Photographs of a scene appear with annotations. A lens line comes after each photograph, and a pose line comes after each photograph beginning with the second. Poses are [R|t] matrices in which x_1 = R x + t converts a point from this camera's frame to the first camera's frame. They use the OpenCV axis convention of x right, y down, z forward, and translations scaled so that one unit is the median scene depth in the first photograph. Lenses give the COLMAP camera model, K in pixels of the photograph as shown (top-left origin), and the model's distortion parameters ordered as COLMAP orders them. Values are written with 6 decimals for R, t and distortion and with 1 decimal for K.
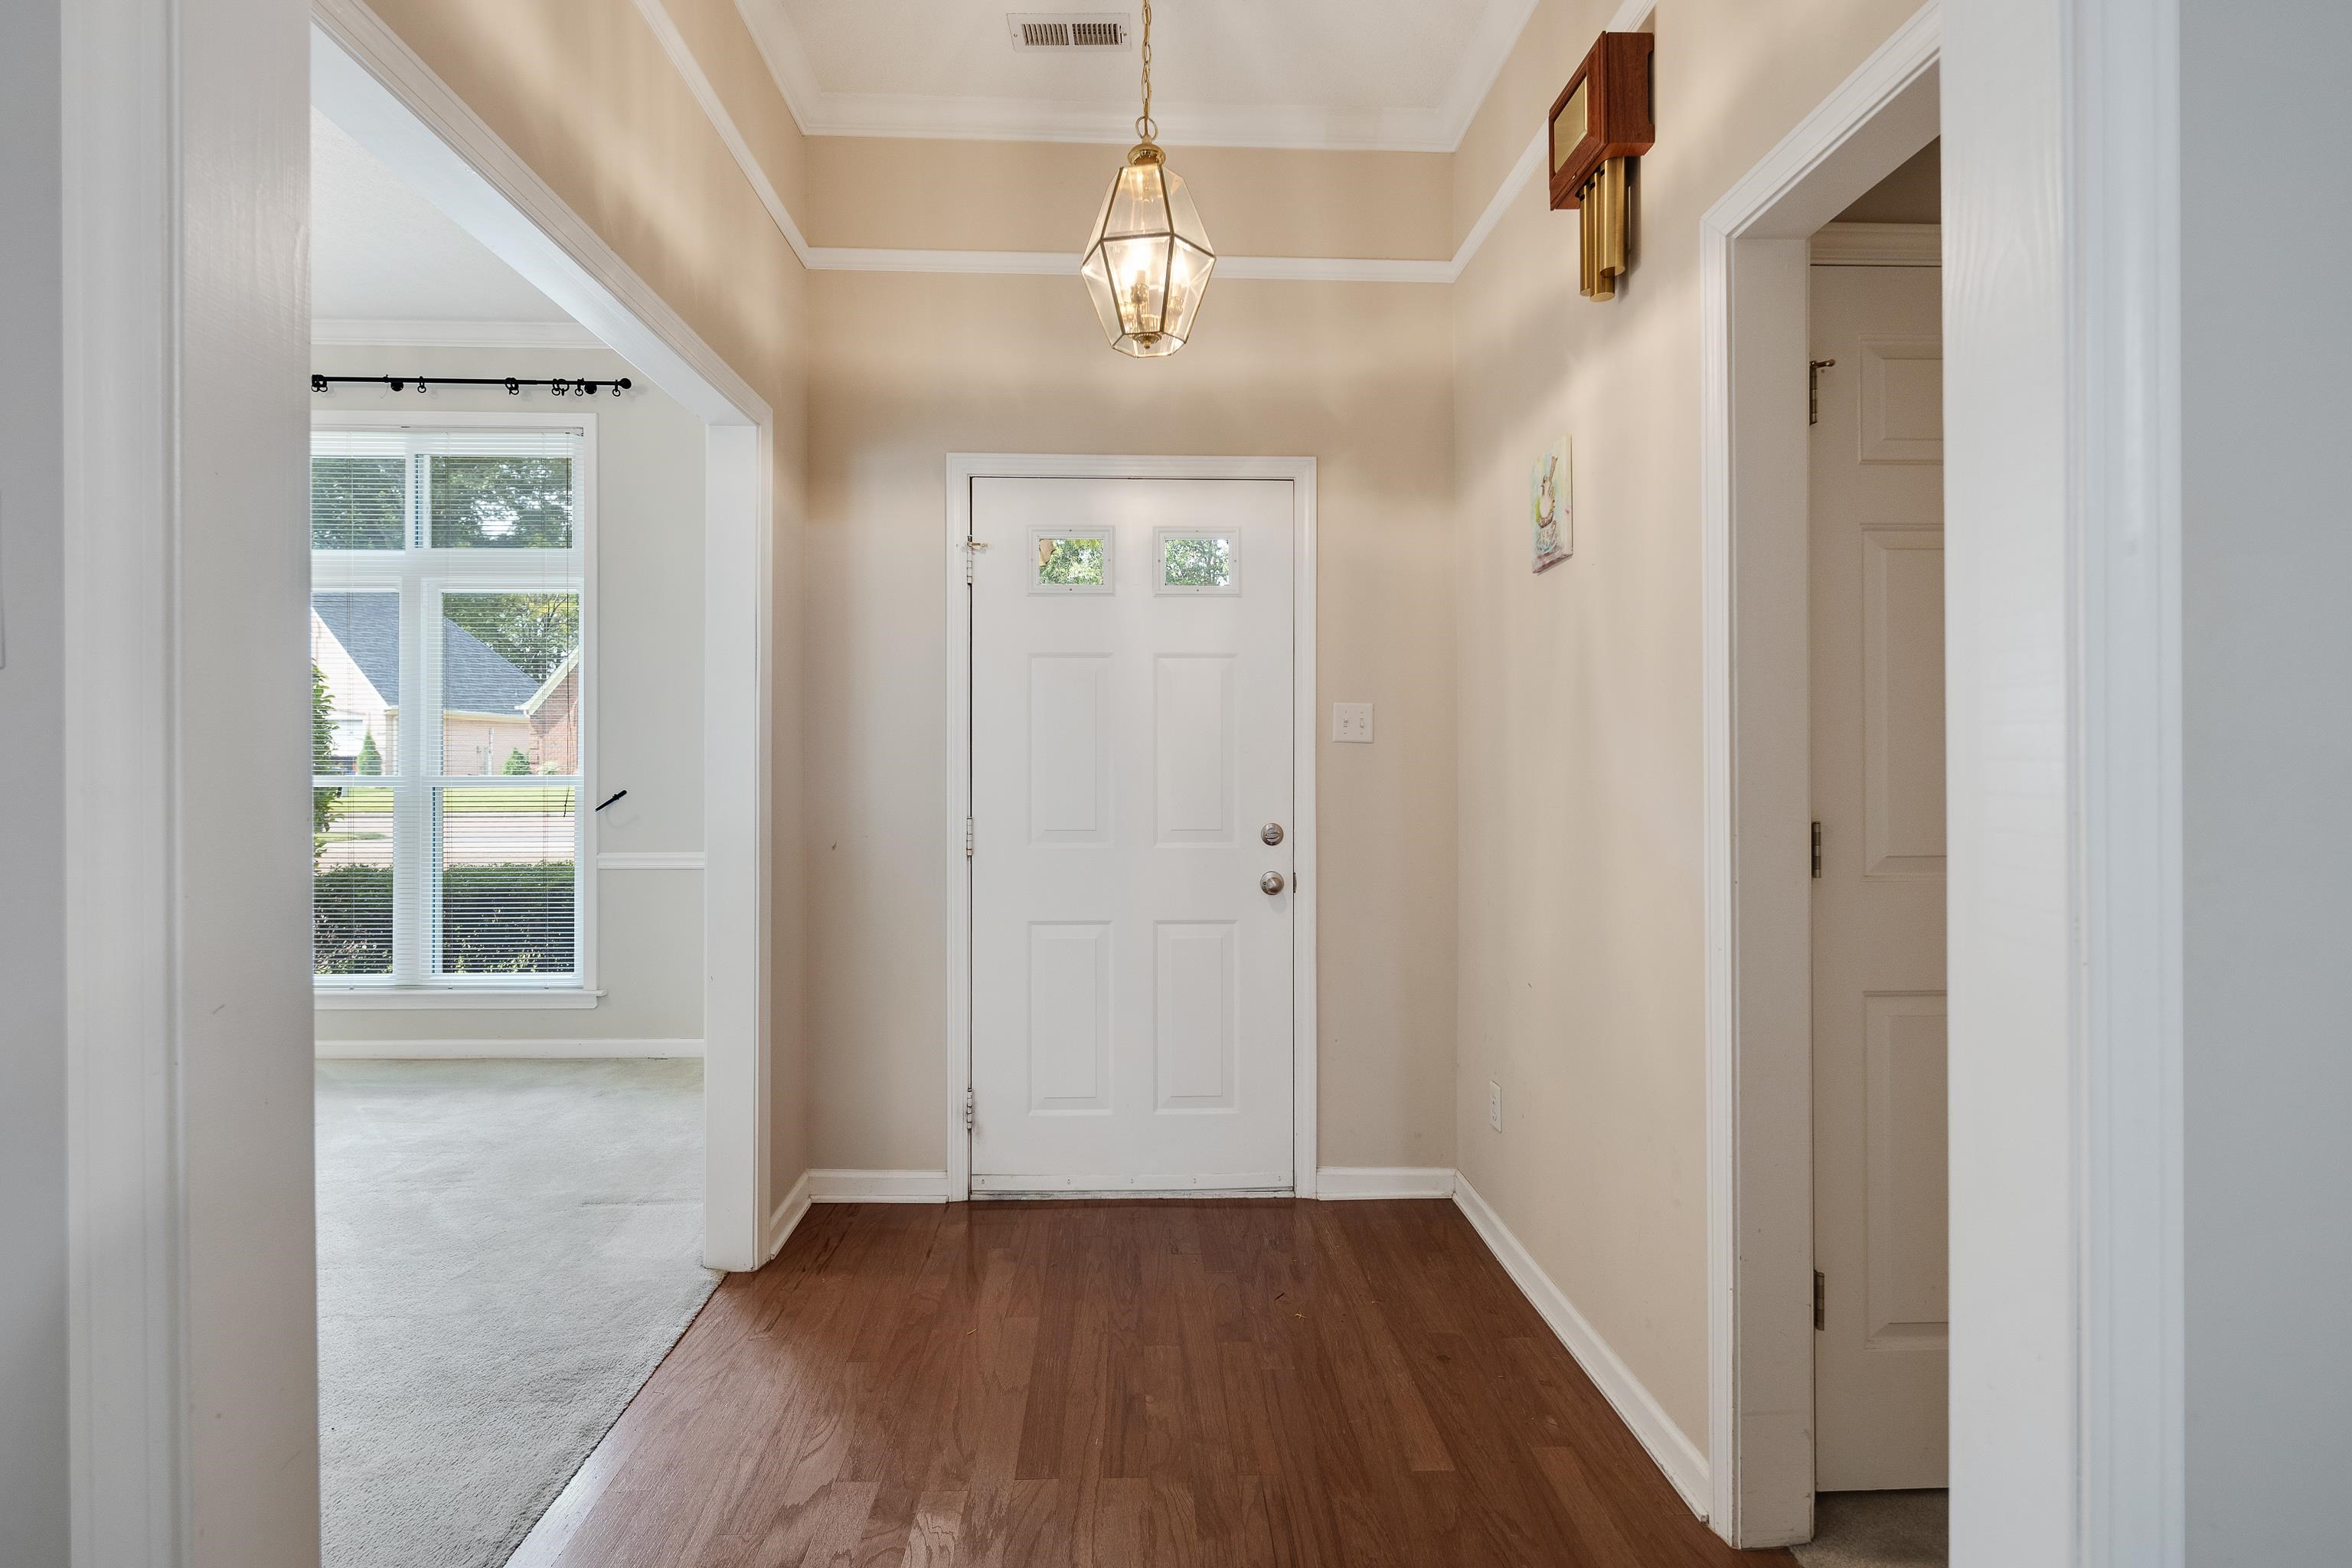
lens RADIAL K [[1142.6, 0, 1177.0], [0, 1142.6, 773.9], [0, 0, 1]] dist [-0.000446, -0.000250]
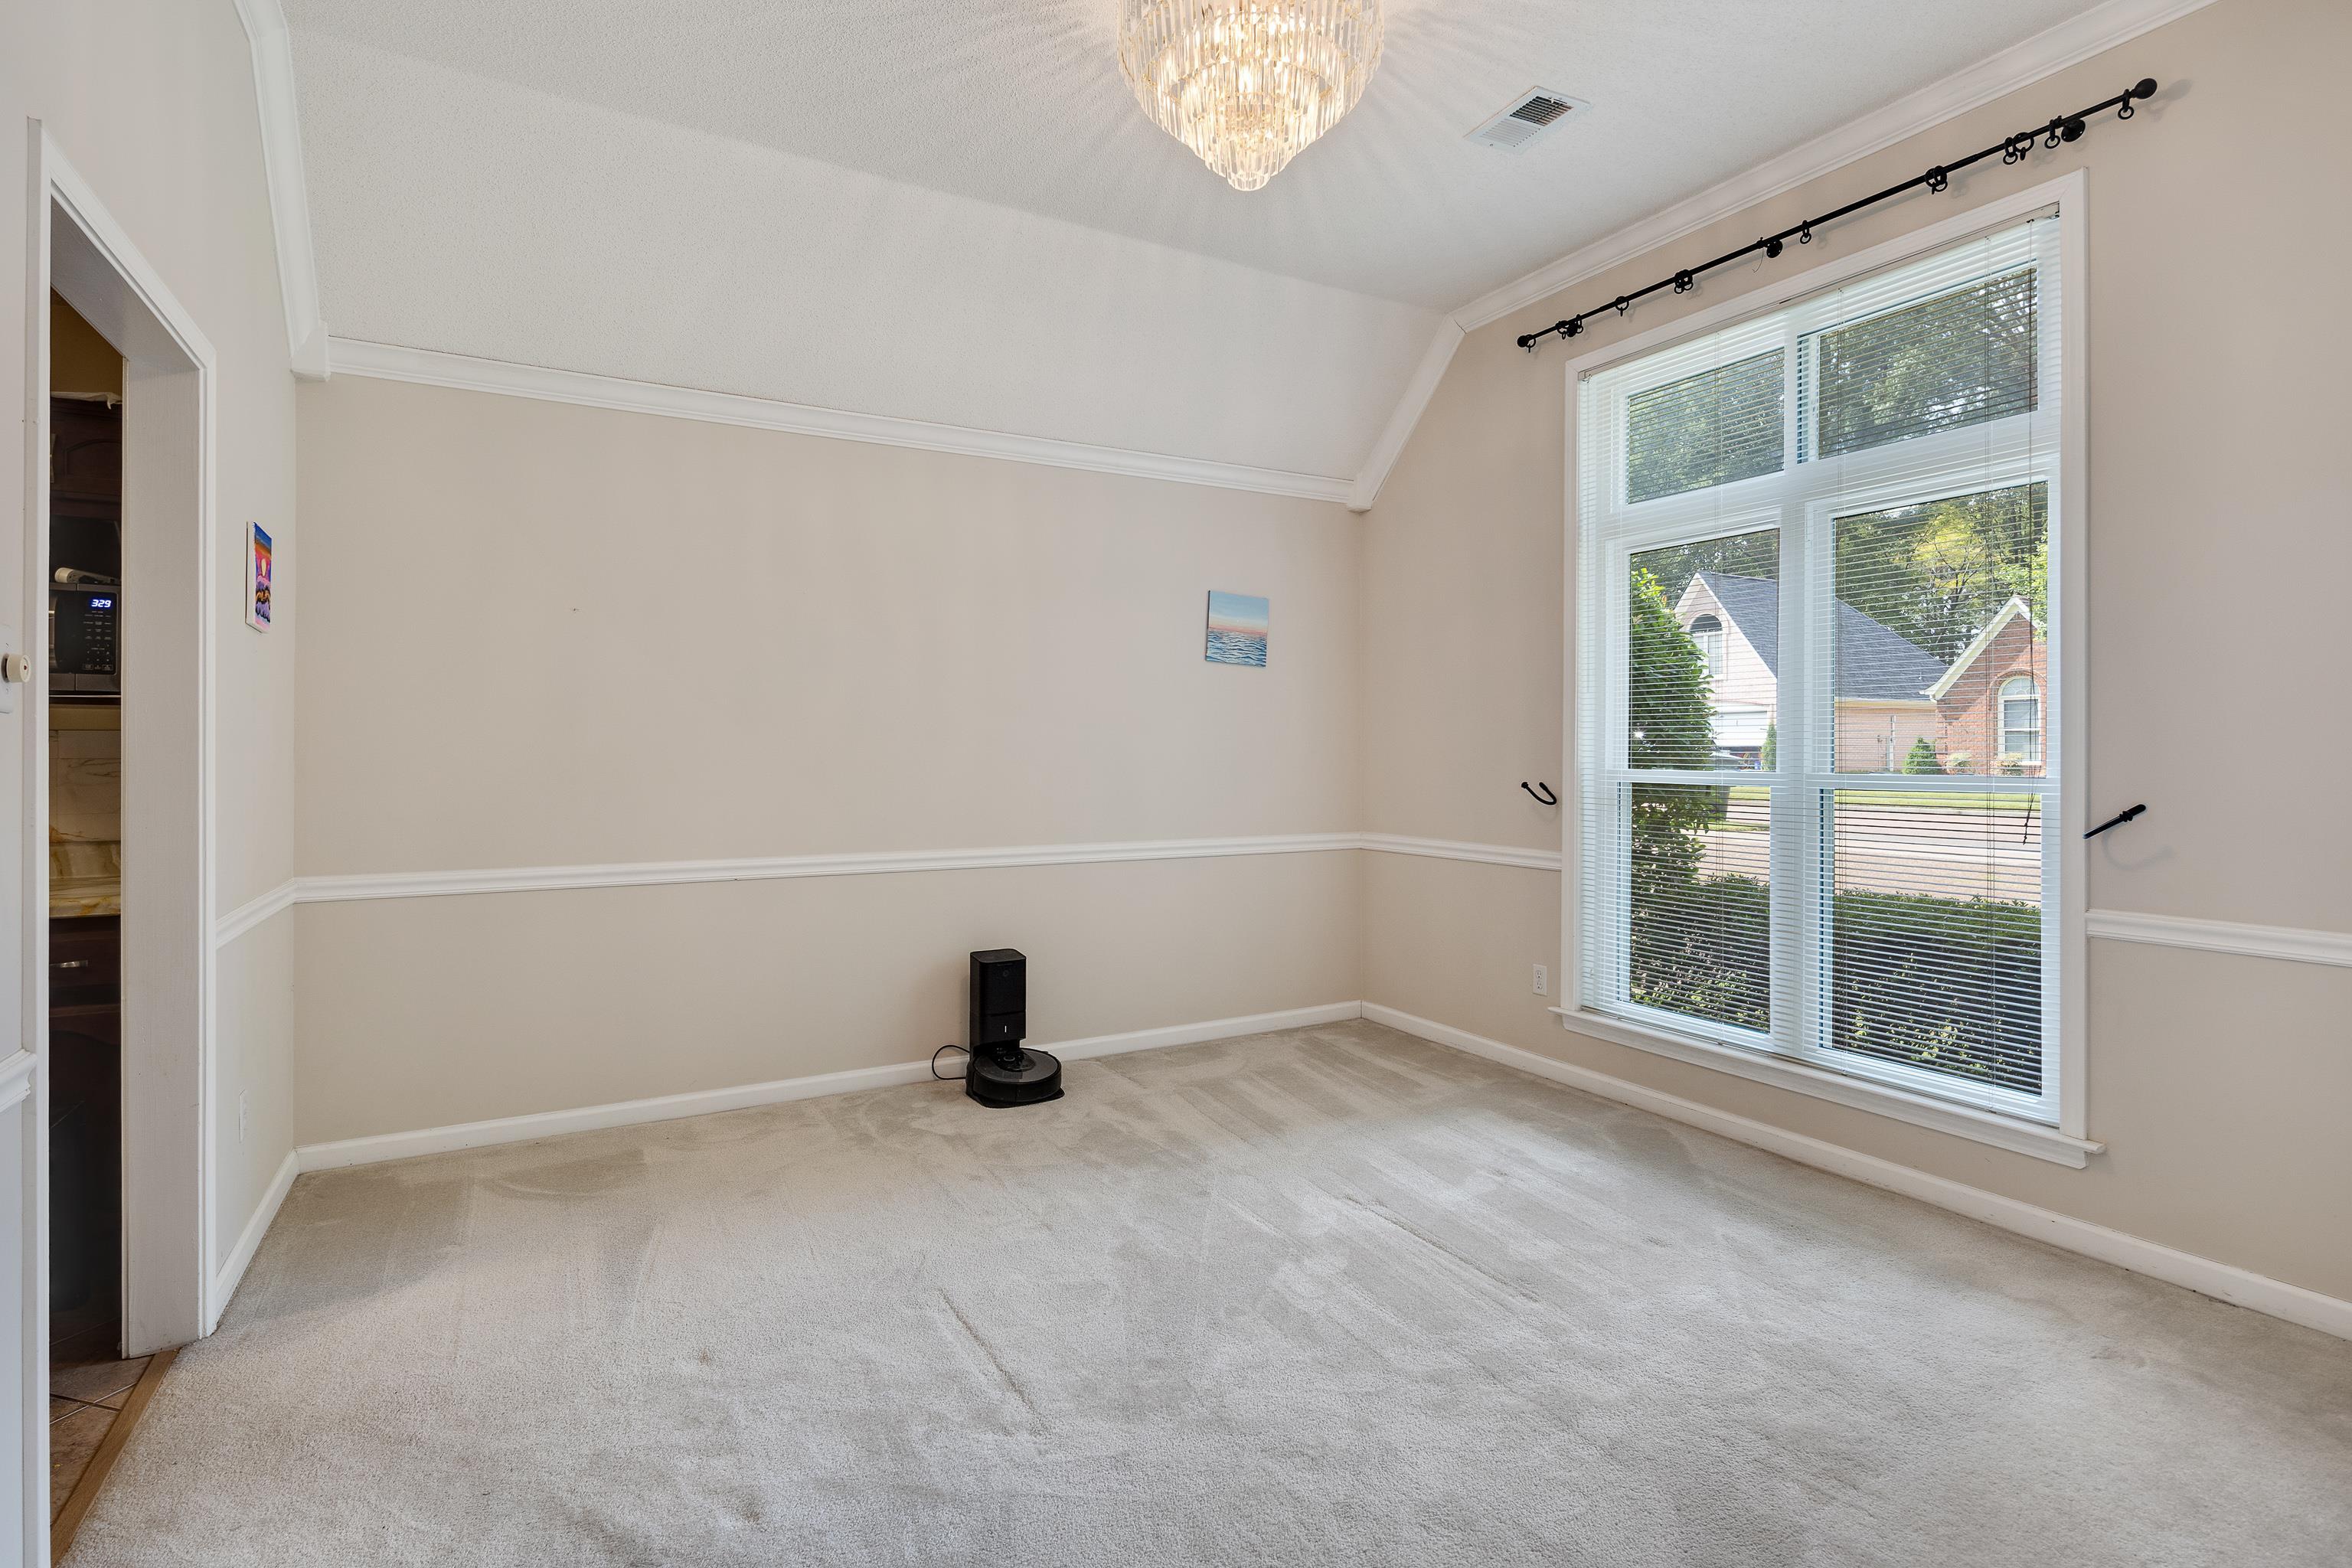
lens RADIAL K [[1145.1, 0, 1161.7], [0, 1145.1, 743.2], [0, 0, 1]] dist [-0.000227, -0.001564]
pose [[0.445895, -0.007699, -0.895052, -0.188487], [-0.008247, 0.999885, -0.012709, -0.004792], [0.895047, 0.013048, 0.445781, 0.302971]]
